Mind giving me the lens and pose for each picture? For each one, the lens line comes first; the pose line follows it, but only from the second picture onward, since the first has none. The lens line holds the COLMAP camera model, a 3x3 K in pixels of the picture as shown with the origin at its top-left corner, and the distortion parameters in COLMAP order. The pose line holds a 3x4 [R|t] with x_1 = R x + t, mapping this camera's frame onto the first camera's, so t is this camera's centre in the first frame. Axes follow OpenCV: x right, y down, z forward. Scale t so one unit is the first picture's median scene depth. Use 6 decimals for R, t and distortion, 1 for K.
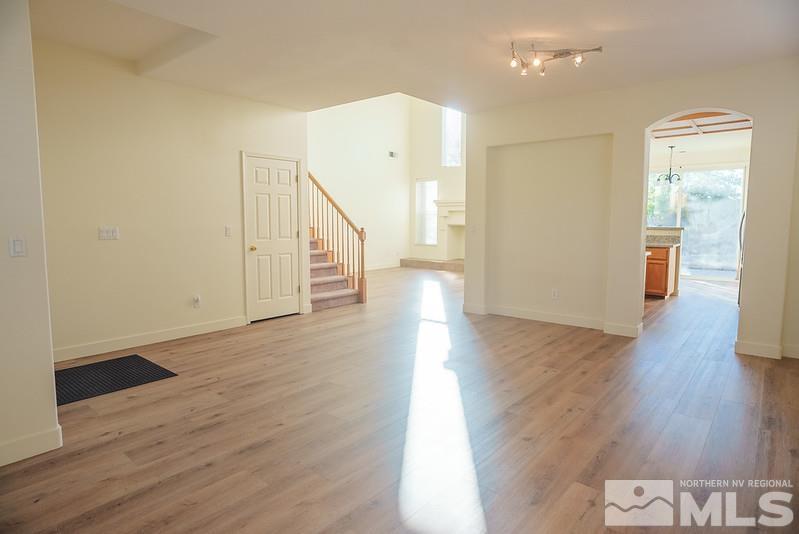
lens RADIAL K [[458.9, 0, 399.5], [0, 458.9, 263.1], [0, 0, 1]] dist [-0.057733, 0.039901]
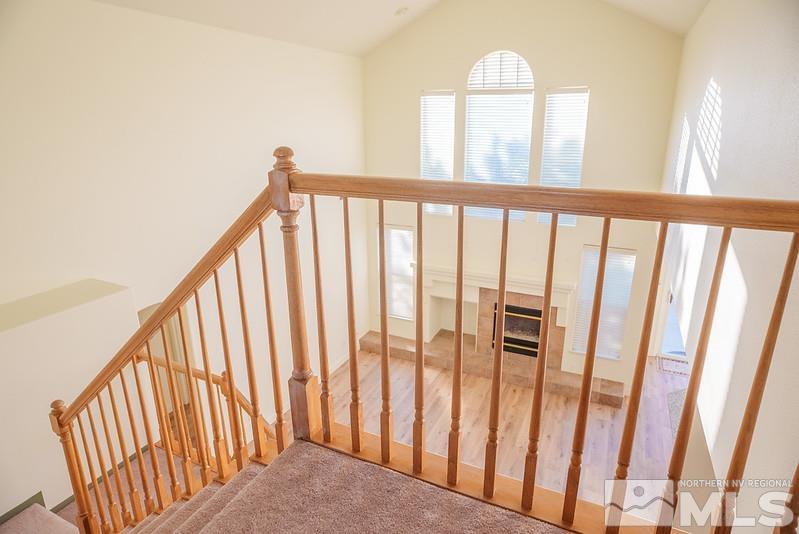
lens RADIAL K [[458.9, 0, 399.5], [0, 458.9, 263.1], [0, 0, 1]] dist [-0.057733, 0.039901]
pose [[0.967457, -0.084585, 0.238478, -0.100876], [0.034291, 0.977606, 0.207633, -0.280678], [-0.250700, -0.192698, 0.948692, 0.374993]]
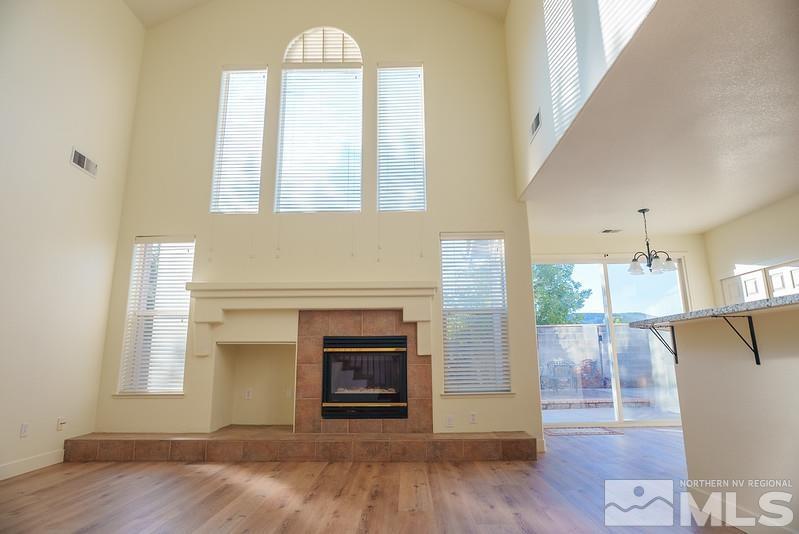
lens RADIAL K [[458.9, 0, 399.5], [0, 458.9, 263.1], [0, 0, 1]] dist [-0.057733, 0.039901]
pose [[0.770390, 0.128322, 0.624526, -0.035757], [0.072314, 0.955629, -0.285558, -0.023166], [-0.633459, 0.265153, 0.726928, 0.581269]]
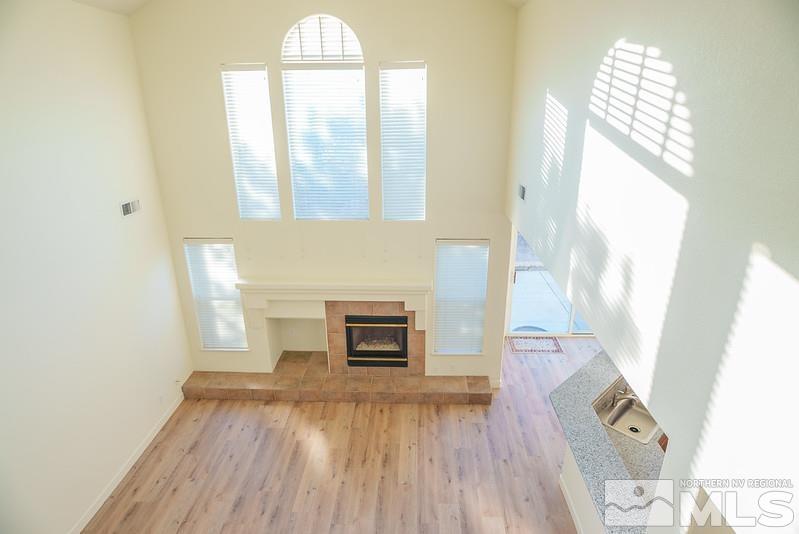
lens RADIAL K [[458.9, 0, 399.5], [0, 458.9, 263.1], [0, 0, 1]] dist [-0.057733, 0.039901]
pose [[0.786296, -0.220875, 0.577020, -0.076553], [0.071228, 0.960096, 0.270449, -0.294581], [-0.613730, -0.171553, 0.770652, 0.484954]]
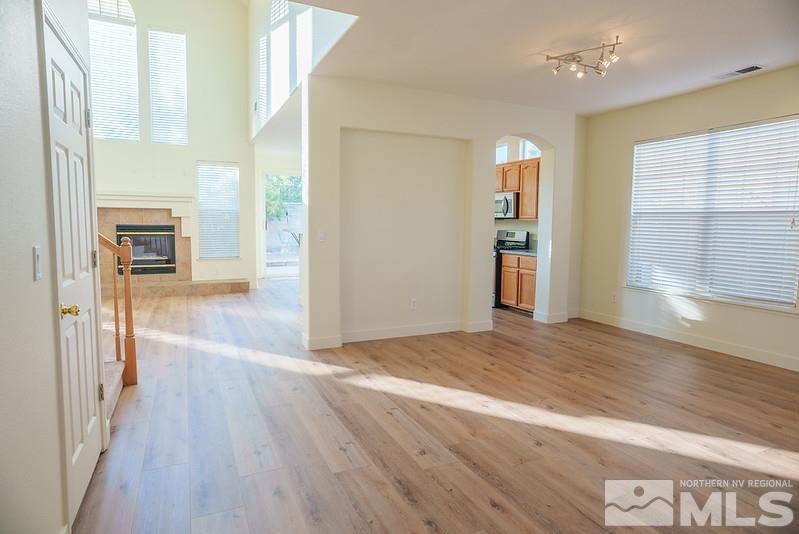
lens RADIAL K [[458.9, 0, 399.5], [0, 458.9, 263.1], [0, 0, 1]] dist [-0.057733, 0.039901]
pose [[0.413963, -0.078543, 0.906899, -0.243482], [0.076571, 0.995744, 0.051286, -0.031031], [-0.907068, 0.048212, 0.418215, 0.309419]]
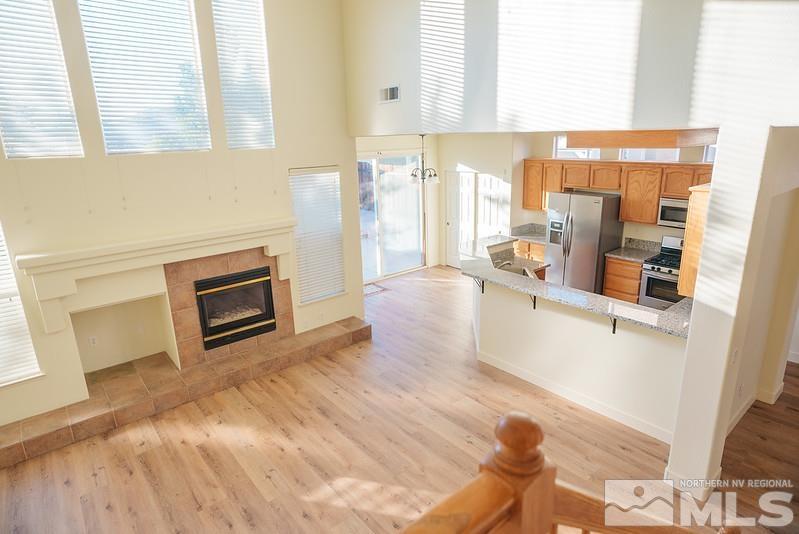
lens RADIAL K [[458.9, 0, 399.5], [0, 458.9, 263.1], [0, 0, 1]] dist [-0.057733, 0.039901]
pose [[0.170661, -0.268304, 0.948097, -0.191069], [0.123484, 0.960451, 0.249573, -0.185348], [-0.977562, 0.074482, 0.197042, 0.671544]]
